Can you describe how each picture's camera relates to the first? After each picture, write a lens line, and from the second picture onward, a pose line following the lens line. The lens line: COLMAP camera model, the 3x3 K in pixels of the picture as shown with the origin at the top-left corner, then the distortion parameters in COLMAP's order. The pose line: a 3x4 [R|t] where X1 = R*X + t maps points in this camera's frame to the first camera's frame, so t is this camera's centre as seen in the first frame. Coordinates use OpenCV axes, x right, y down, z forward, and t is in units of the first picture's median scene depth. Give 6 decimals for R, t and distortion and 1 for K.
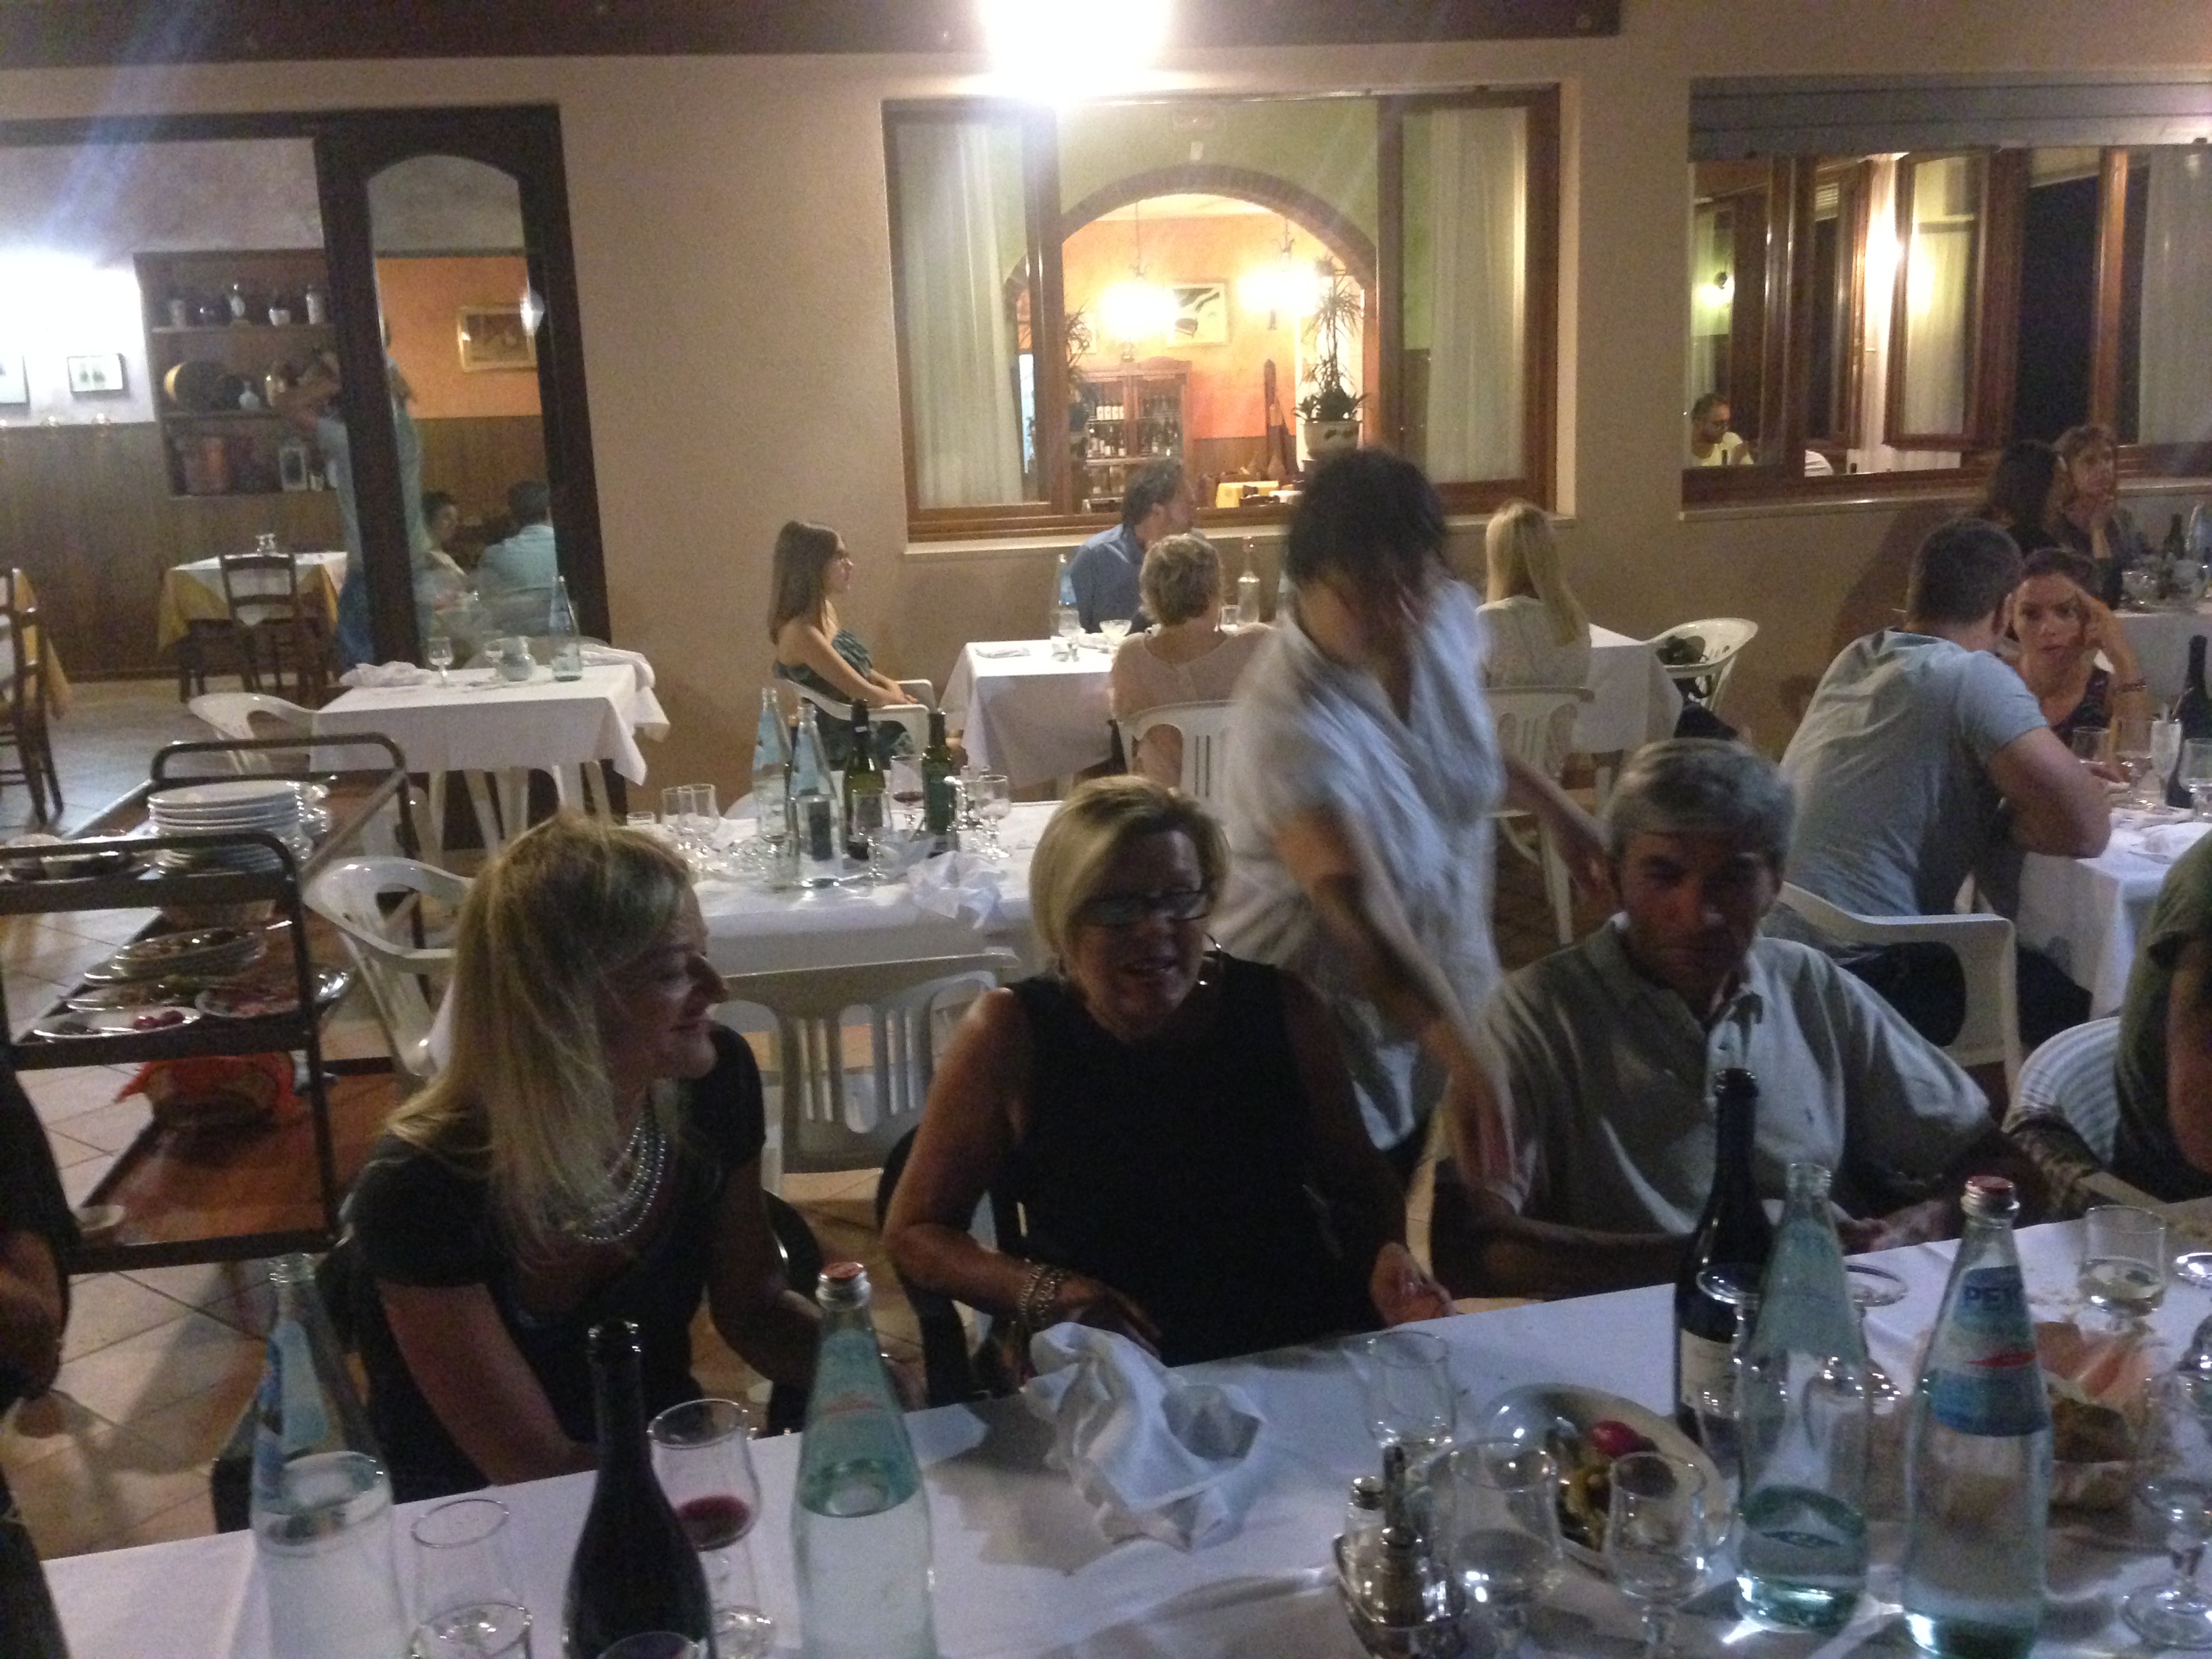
lens RADIAL K [[2043.4, 0, 1106.0], [0, 2043.4, 829.5], [0, 0, 1]] dist [0.021056, 0.014653]
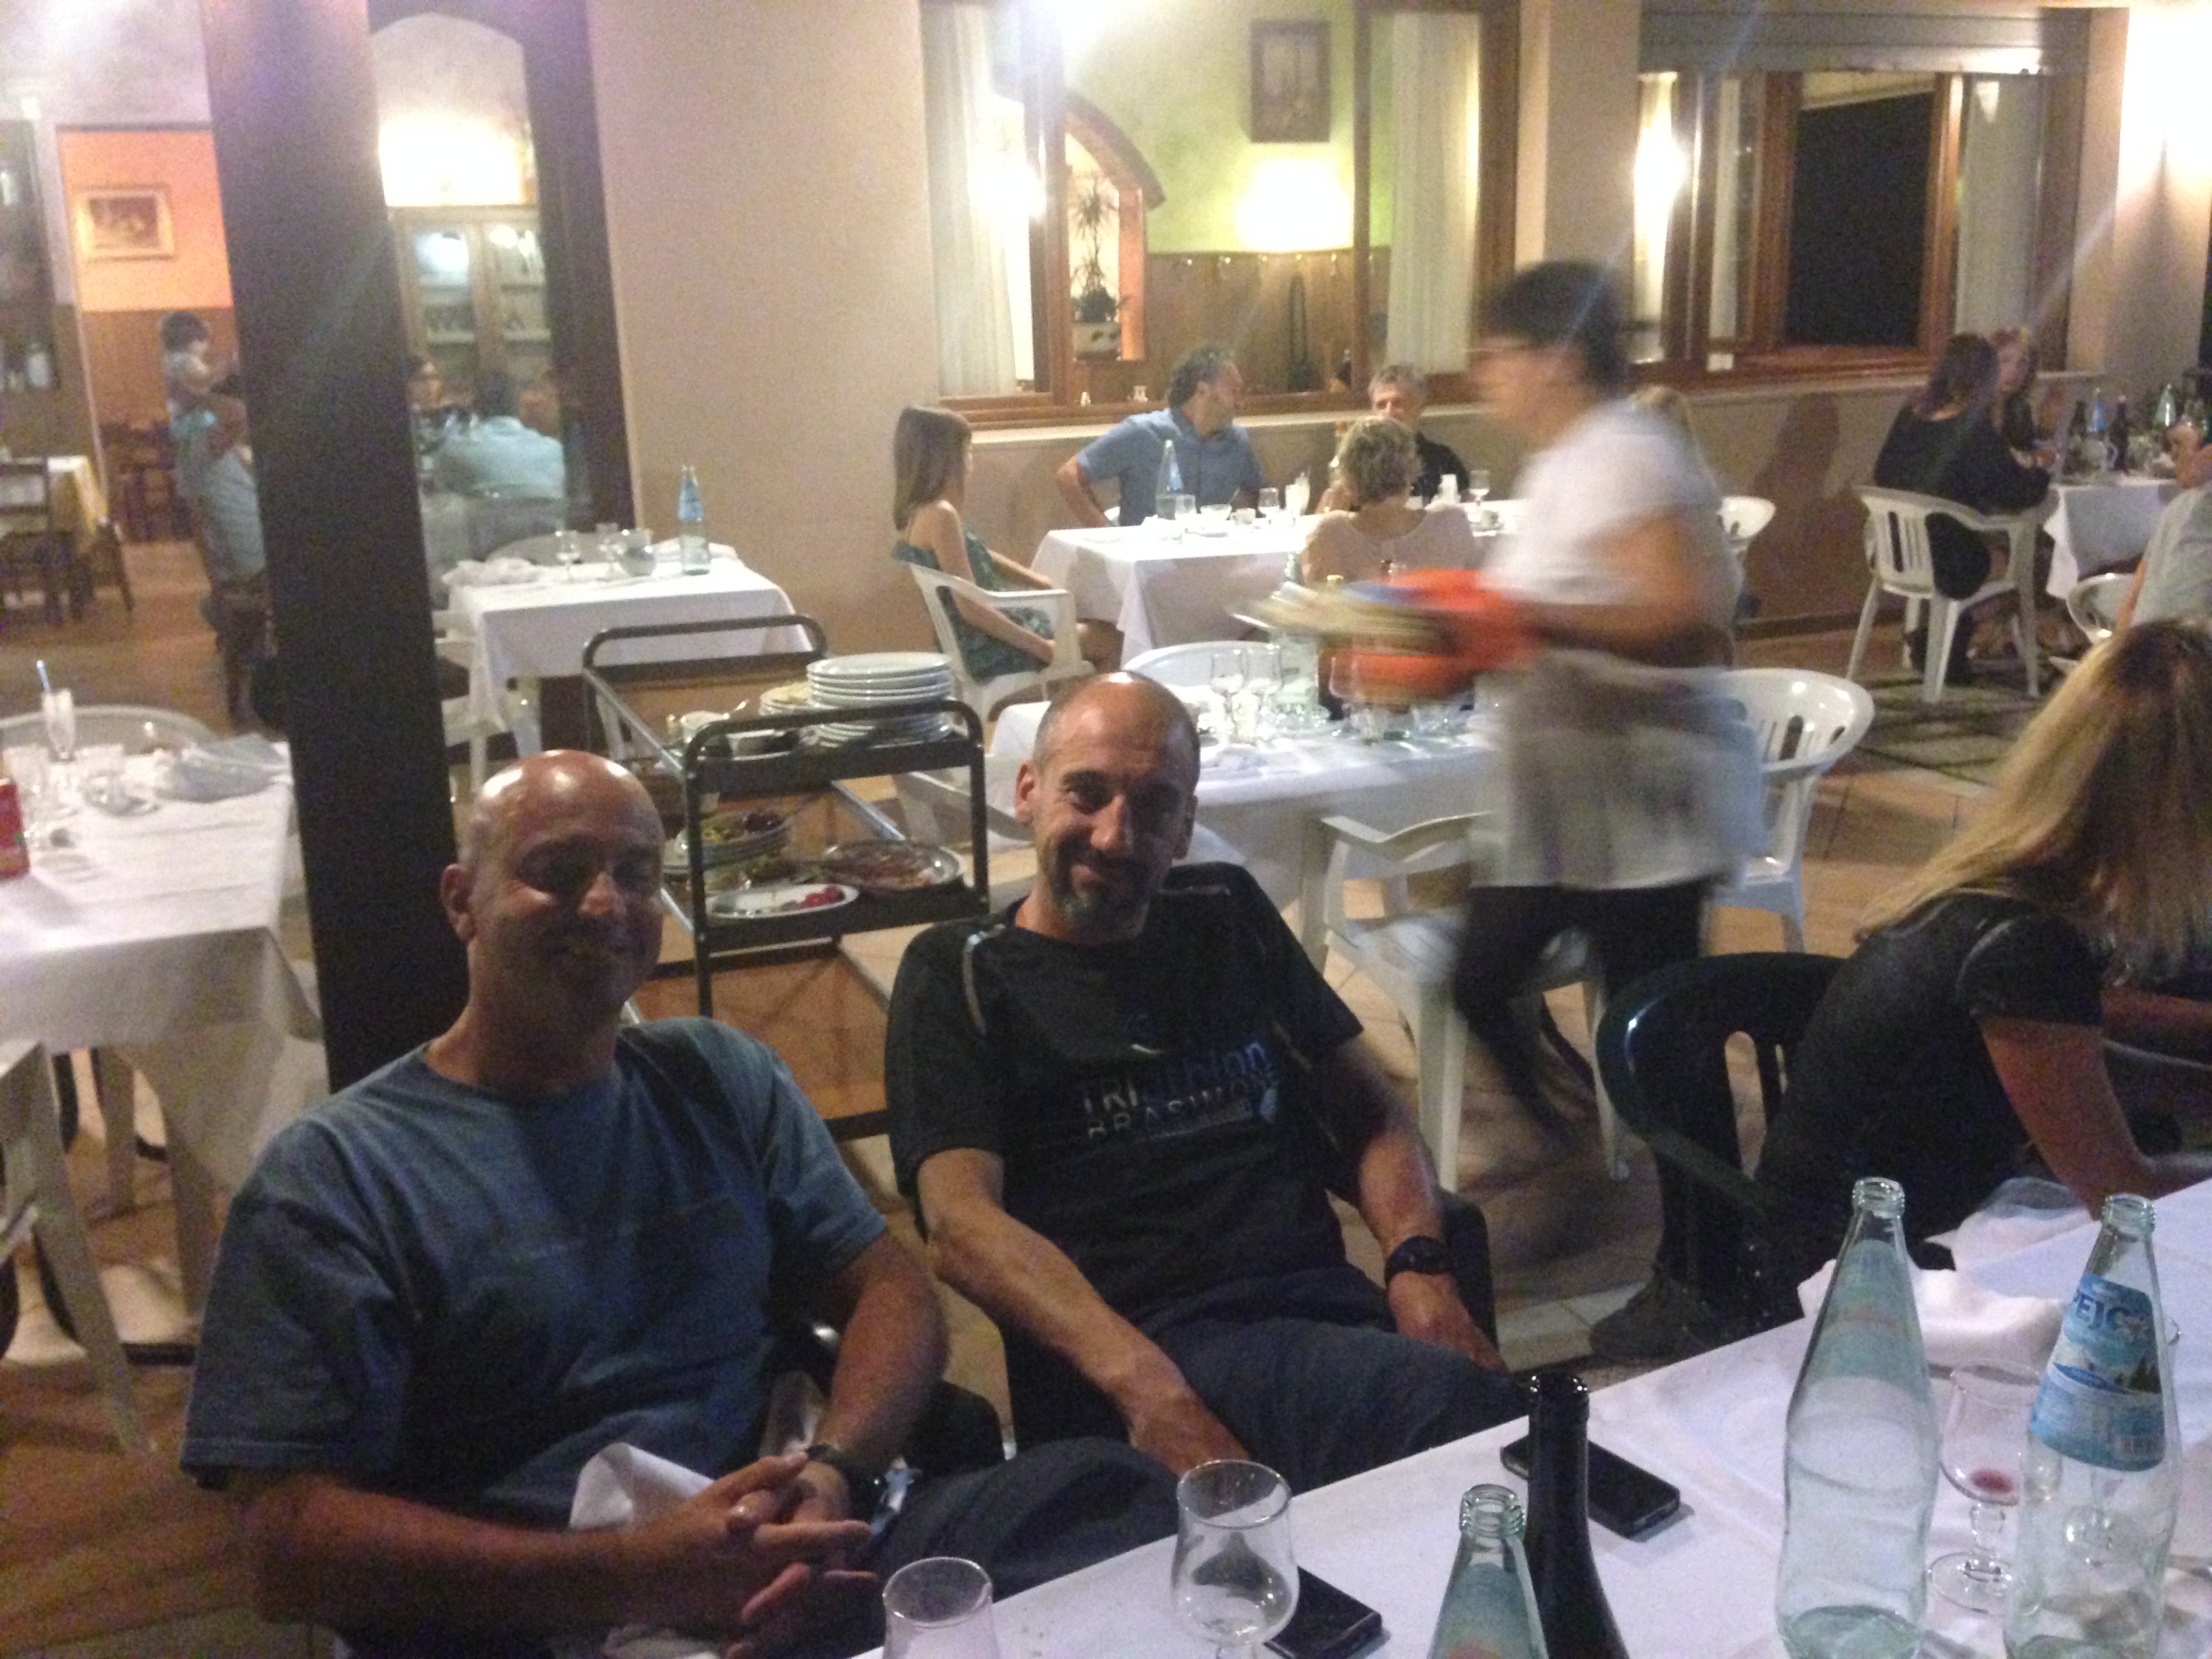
lens RADIAL K [[2043.4, 0, 1106.0], [0, 2043.4, 829.5], [0, 0, 1]] dist [0.021056, 0.014653]
pose [[0.970945, -0.050029, 0.234015, -0.256082], [0.040466, 0.998145, 0.045496, 0.009730], [-0.235857, -0.034704, 0.971168, 0.008550]]
